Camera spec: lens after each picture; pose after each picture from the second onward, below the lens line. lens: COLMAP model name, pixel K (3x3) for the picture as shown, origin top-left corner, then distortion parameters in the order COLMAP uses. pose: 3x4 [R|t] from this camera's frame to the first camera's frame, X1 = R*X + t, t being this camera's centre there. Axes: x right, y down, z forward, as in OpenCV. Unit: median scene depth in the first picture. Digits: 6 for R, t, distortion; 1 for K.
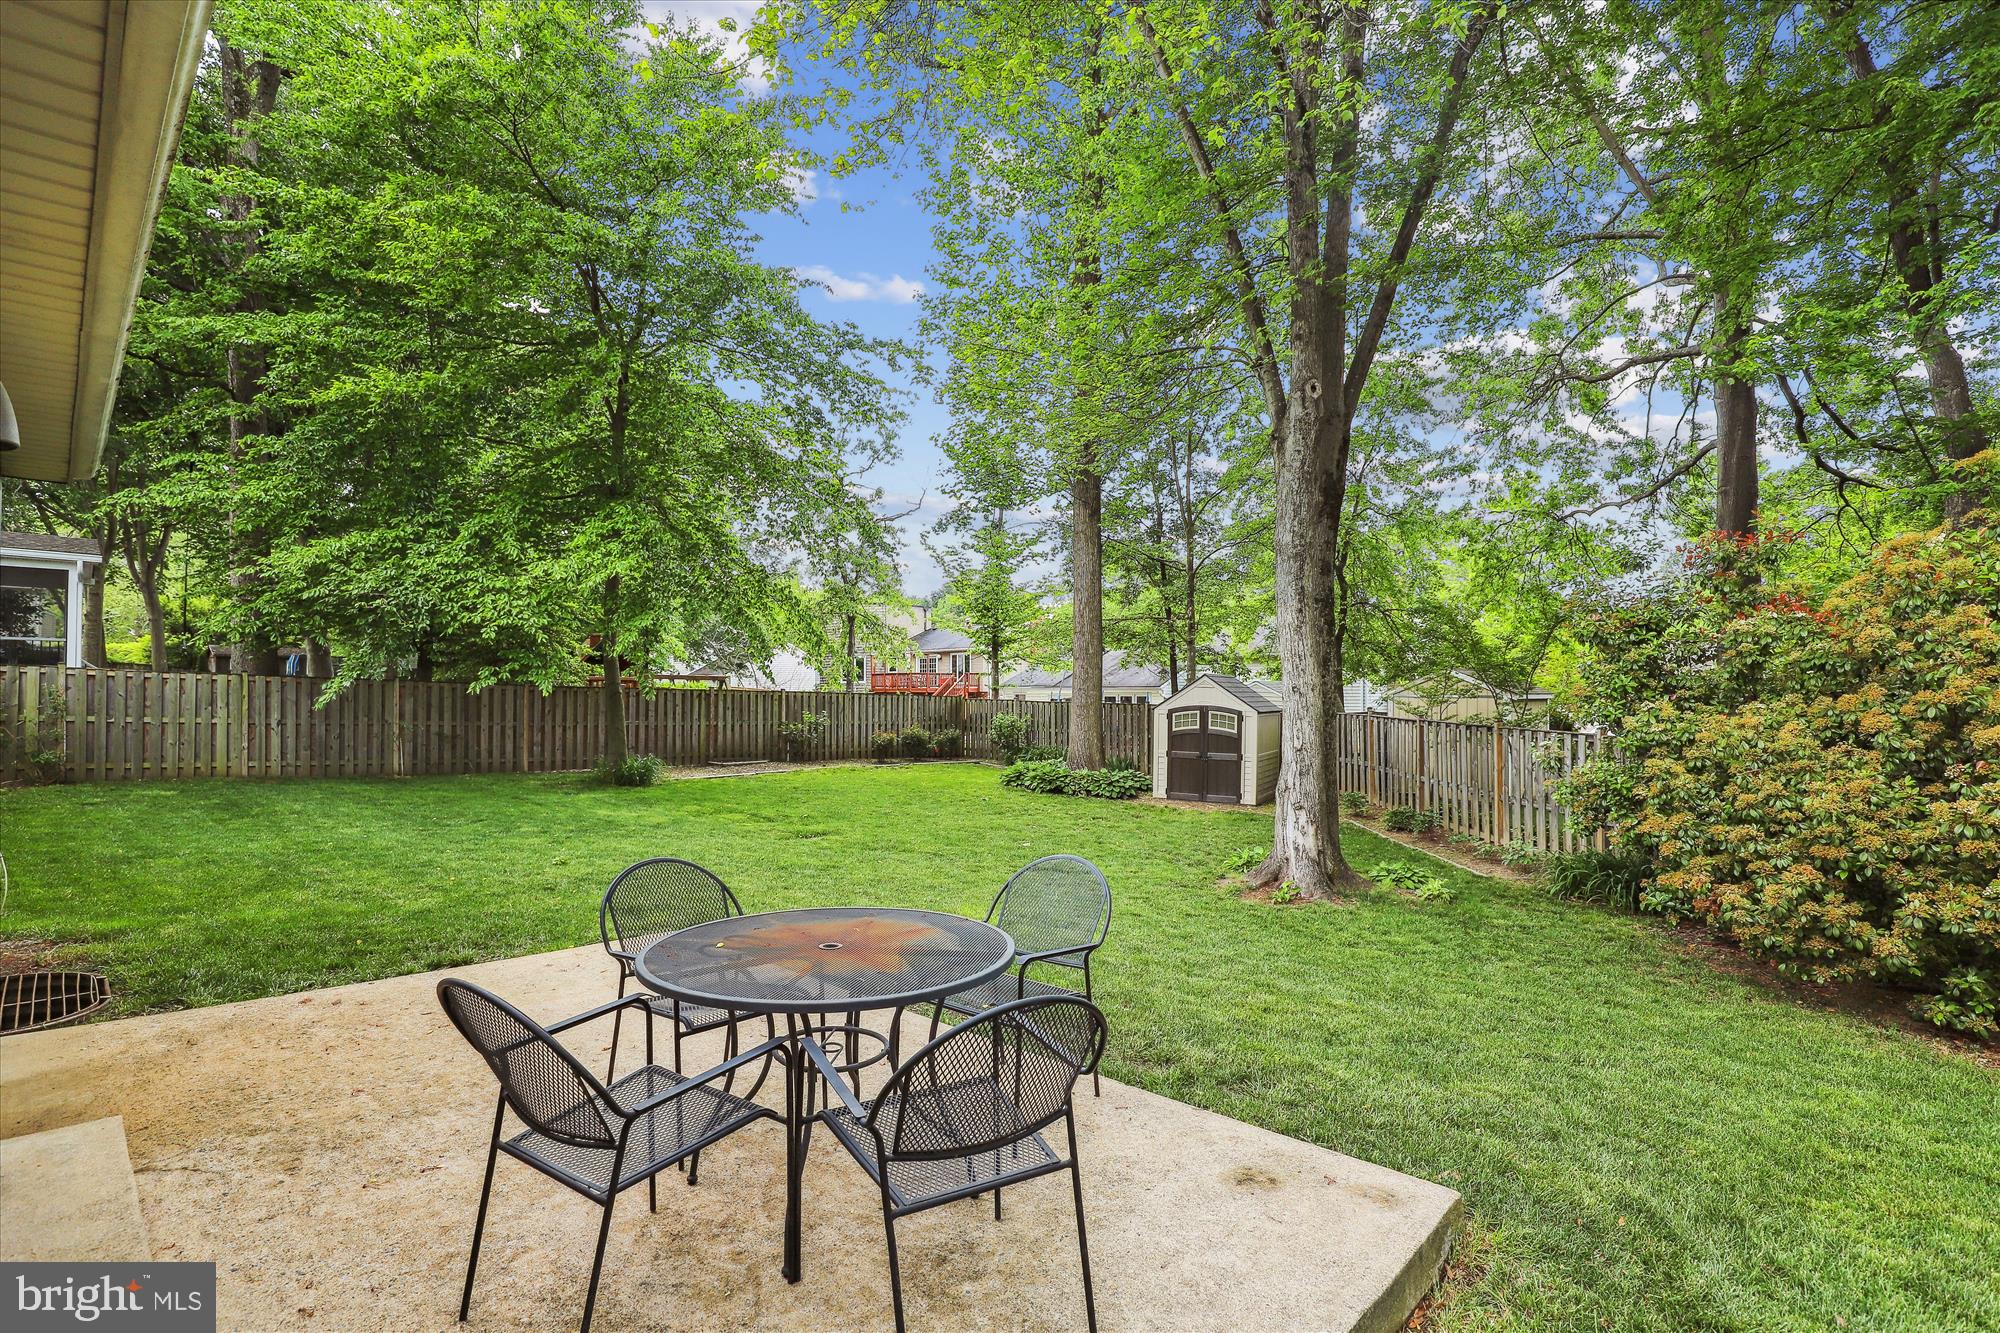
lens RADIAL K [[932.9, 0, 1000.0], [0, 932.9, 666.5], [0, 0, 1]] dist [-0.026053, -0.000114]
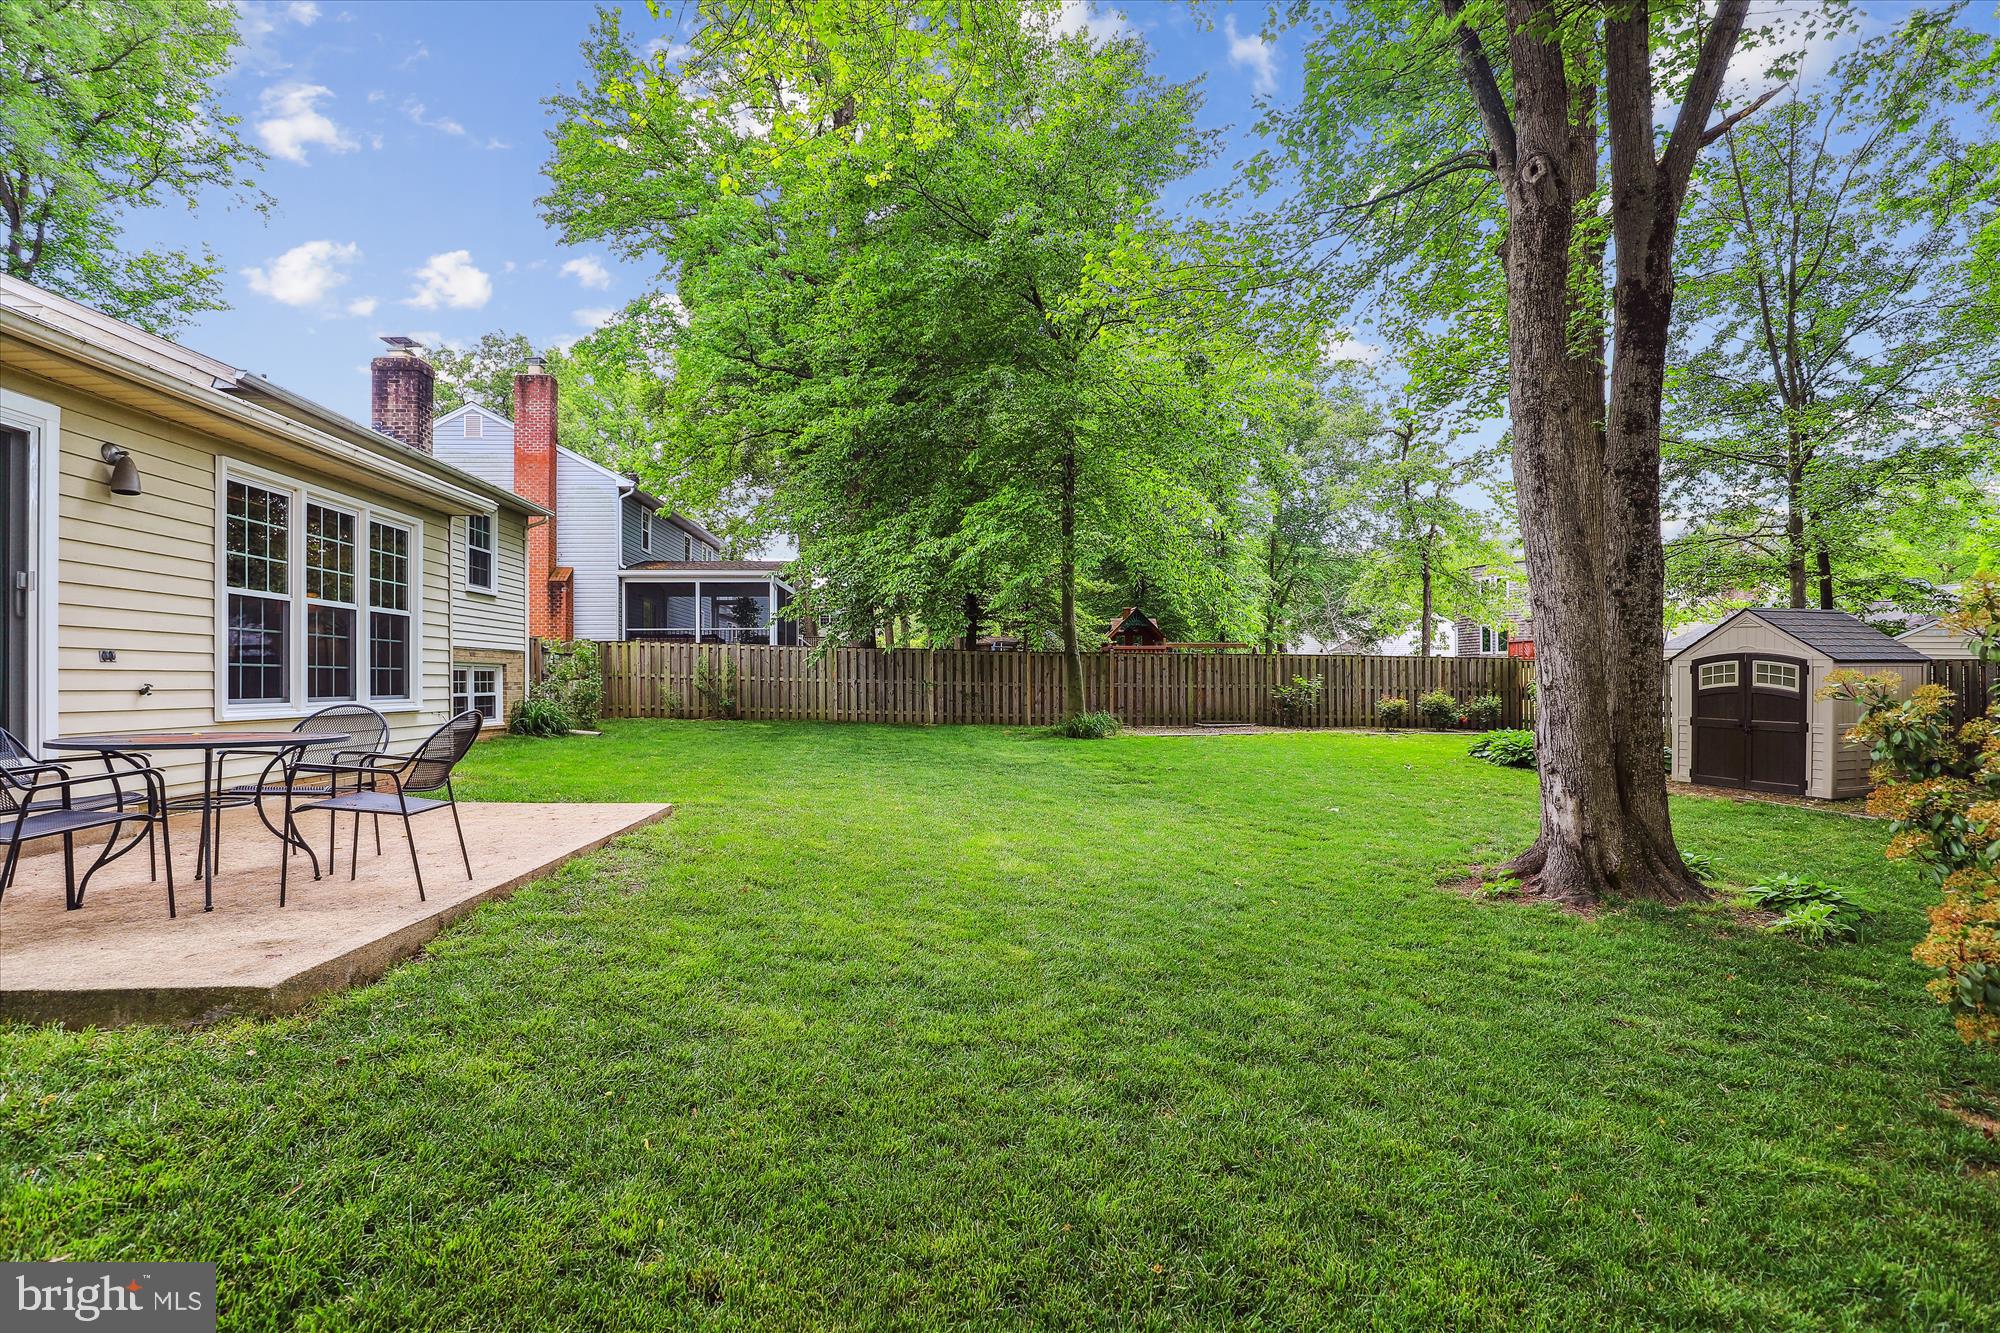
lens RADIAL K [[921.1, 0, 980.8], [0, 921.1, 662.8], [0, 0, 1]] dist [-0.026339, 0.000182]
pose [[0.730218, -0.018577, -0.682961, 0.262229], [0.028561, 0.999586, 0.003347, 0.030444], [0.682617, -0.021950, 0.730447, 0.112106]]
